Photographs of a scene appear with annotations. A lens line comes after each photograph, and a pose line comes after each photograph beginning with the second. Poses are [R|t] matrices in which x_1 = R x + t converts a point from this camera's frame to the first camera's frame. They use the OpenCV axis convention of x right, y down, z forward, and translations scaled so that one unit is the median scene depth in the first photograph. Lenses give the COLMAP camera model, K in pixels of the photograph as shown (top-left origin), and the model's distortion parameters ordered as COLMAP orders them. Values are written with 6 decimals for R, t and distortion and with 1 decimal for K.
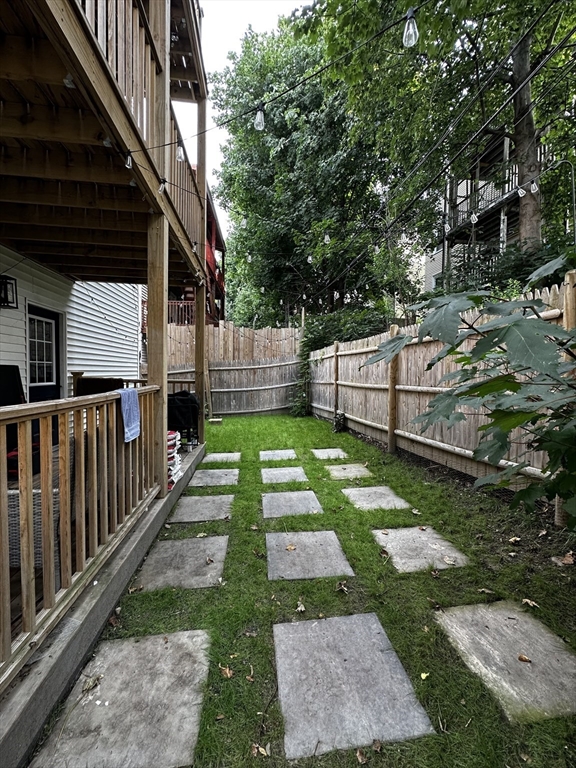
lens RADIAL K [[307.4, 0, 291.0], [0, 307.4, 381.8], [0, 0, 1]] dist [-0.001026, 0.000444]
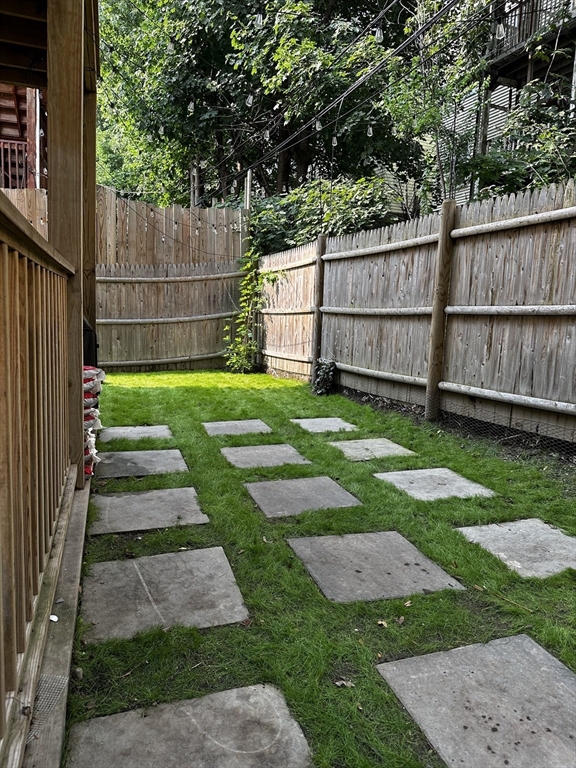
lens RADIAL K [[538.7, 0, 287.6], [0, 538.7, 384.3], [0, 0, 1]] dist [0.026636, -0.020912]
pose [[0.980944, 0.005941, 0.194199, -0.154336], [-0.026293, 0.994396, 0.102394, 0.060245], [-0.192502, -0.105549, 0.975603, 0.033759]]
